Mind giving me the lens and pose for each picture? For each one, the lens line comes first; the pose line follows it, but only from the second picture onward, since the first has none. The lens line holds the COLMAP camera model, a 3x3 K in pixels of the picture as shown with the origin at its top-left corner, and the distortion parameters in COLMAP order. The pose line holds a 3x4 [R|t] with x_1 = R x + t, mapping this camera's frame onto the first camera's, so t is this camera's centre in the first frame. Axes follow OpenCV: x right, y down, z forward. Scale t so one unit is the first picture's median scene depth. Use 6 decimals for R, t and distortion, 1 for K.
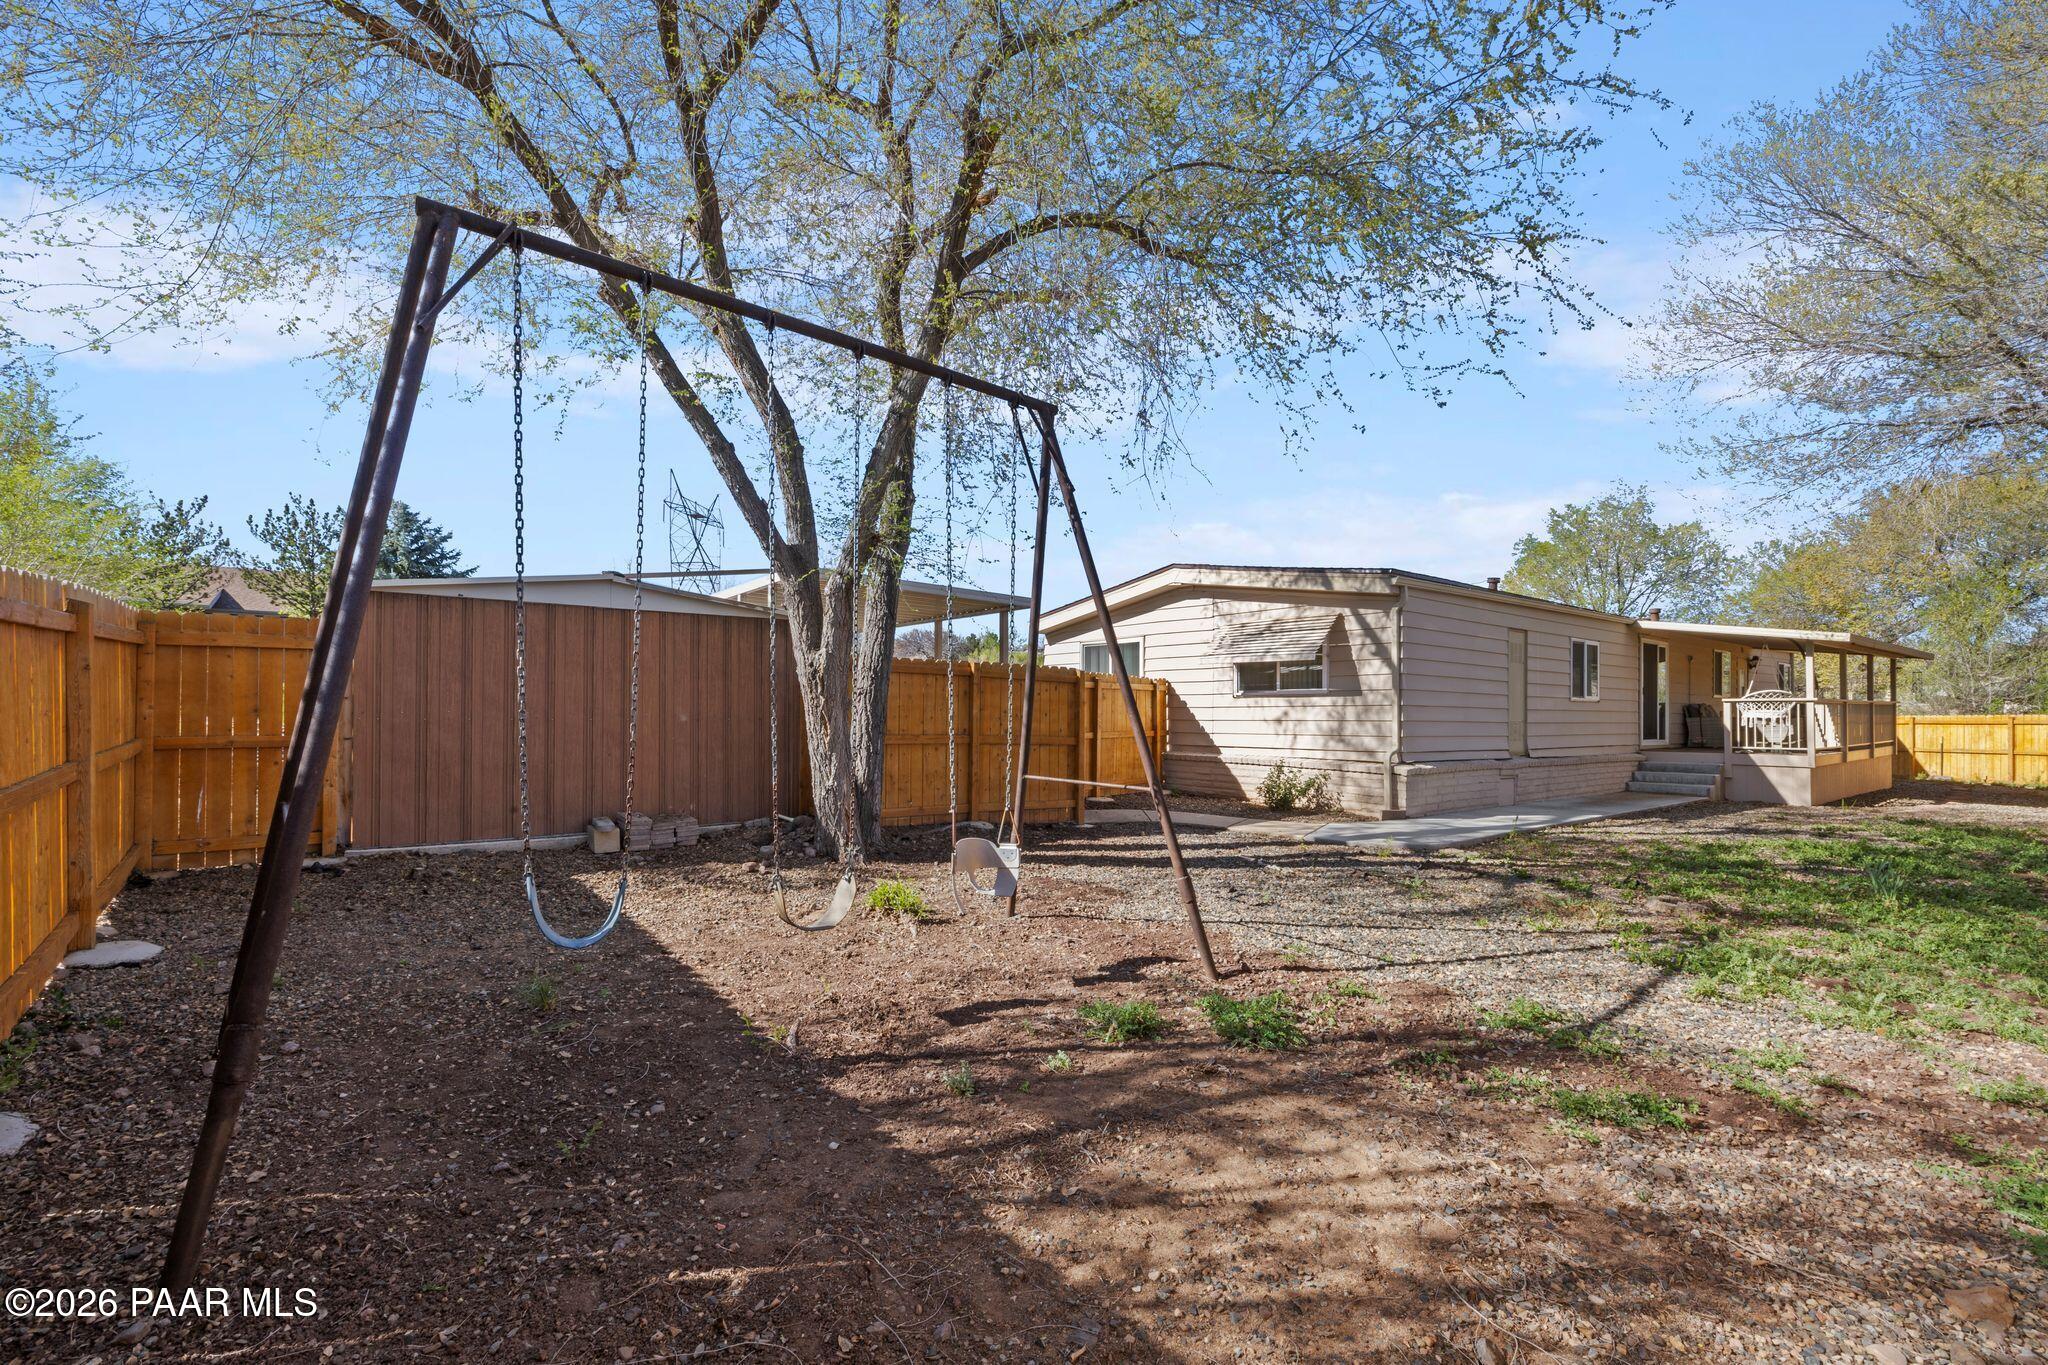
lens RADIAL K [[880.2, 0, 1020.1], [0, 880.2, 699.9], [0, 0, 1]] dist [0.002786, -0.000031]
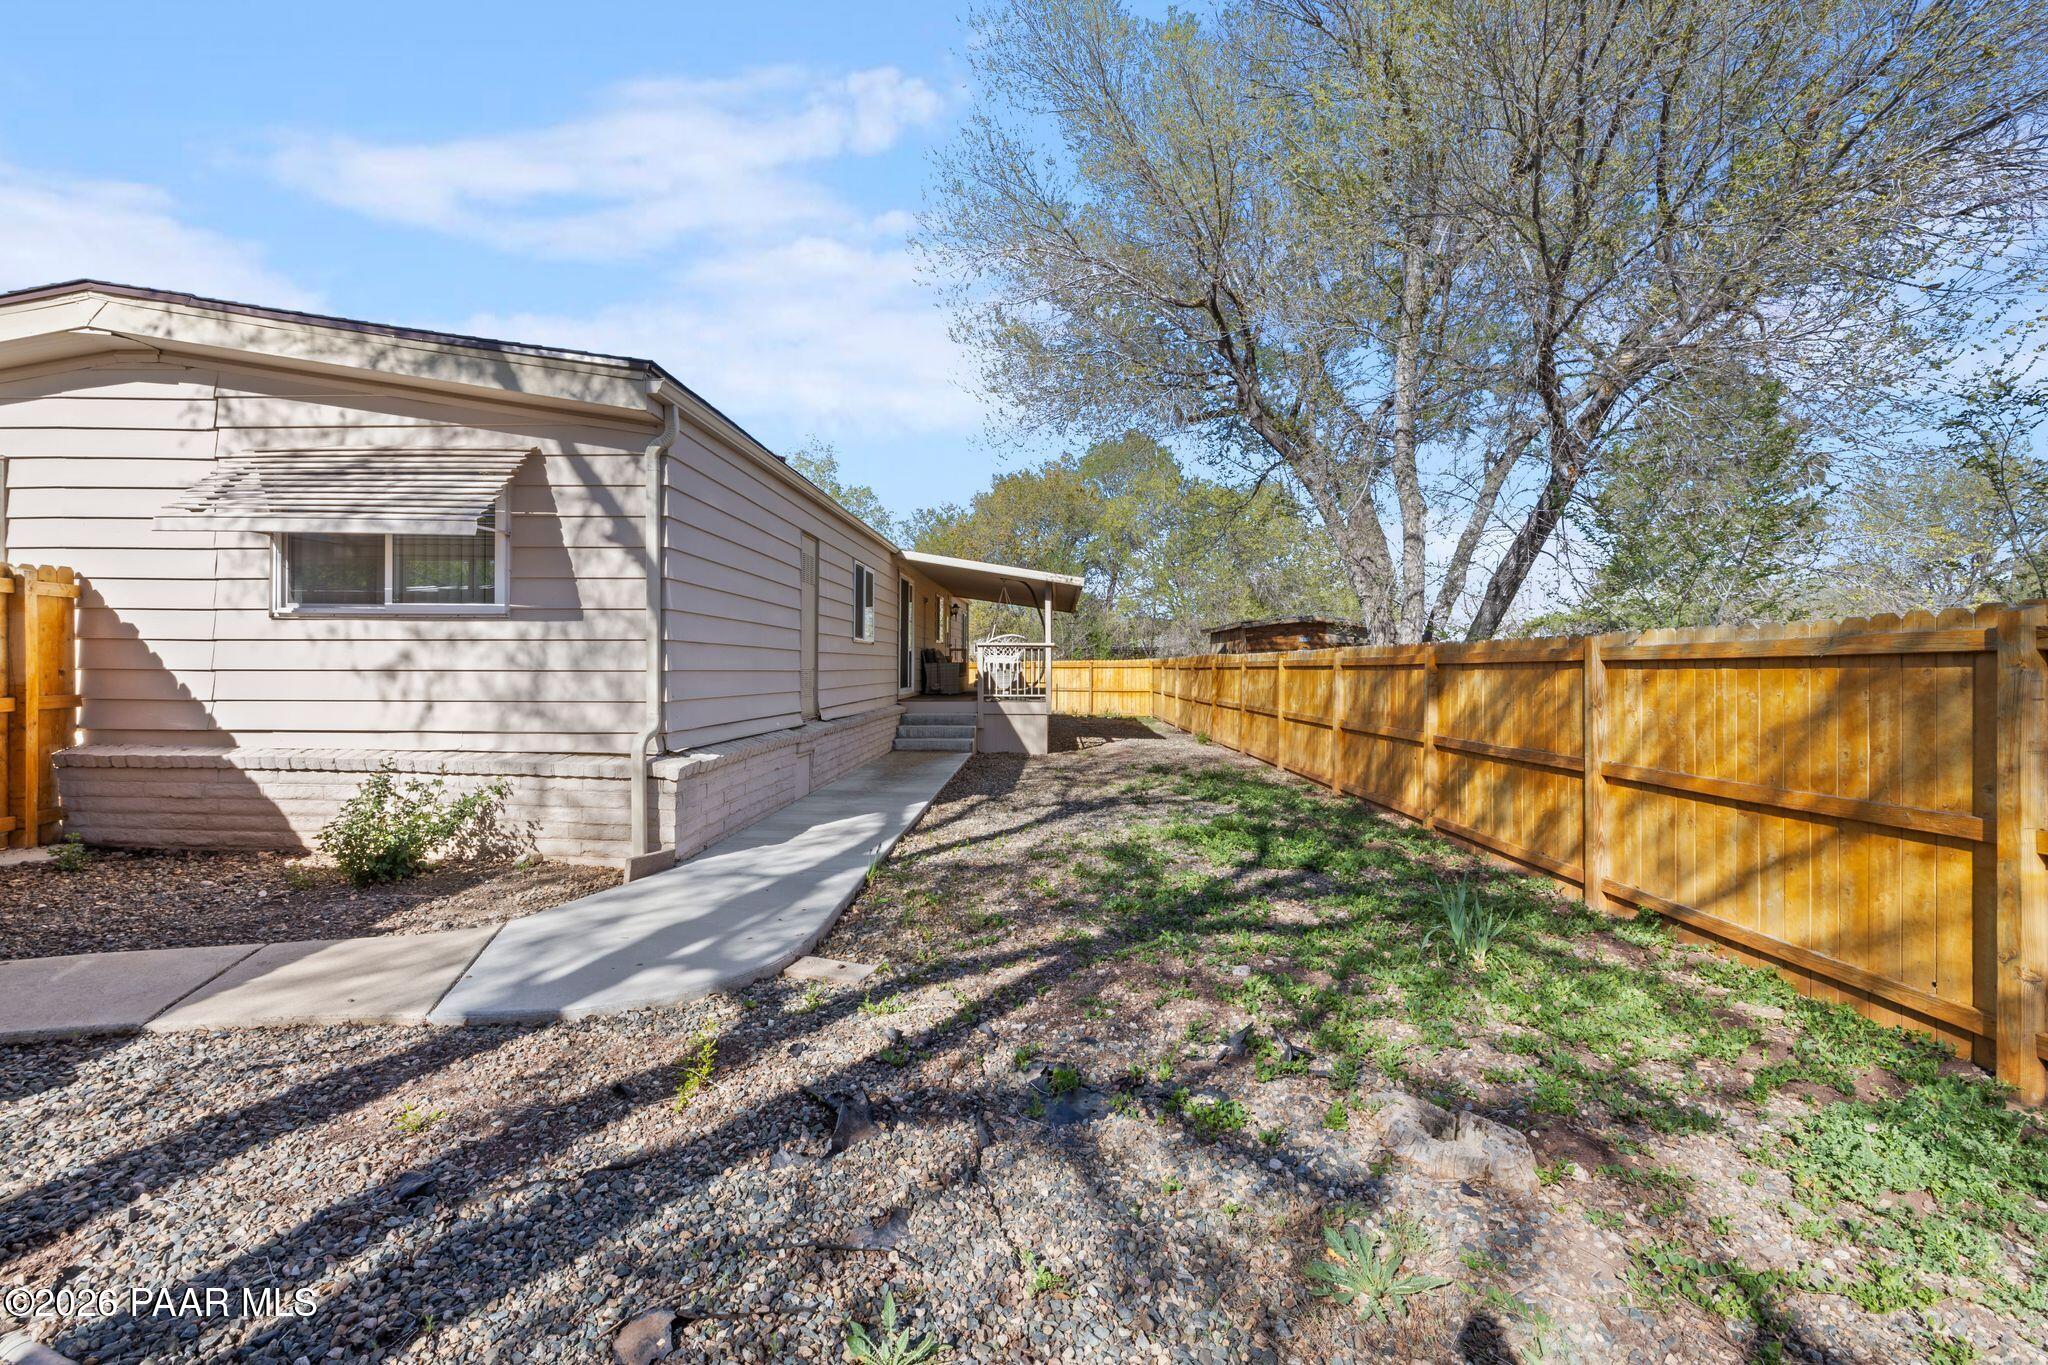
lens RADIAL K [[880.2, 0, 1020.6], [0, 880.2, 670.2], [0, 0, 1]] dist [0.002786, -0.000031]
pose [[0.649669, -0.005675, 0.760196, 0.167978], [-0.017314, 0.999602, 0.022258, 0.007725], [-0.760020, -0.027622, 0.649312, 0.480282]]
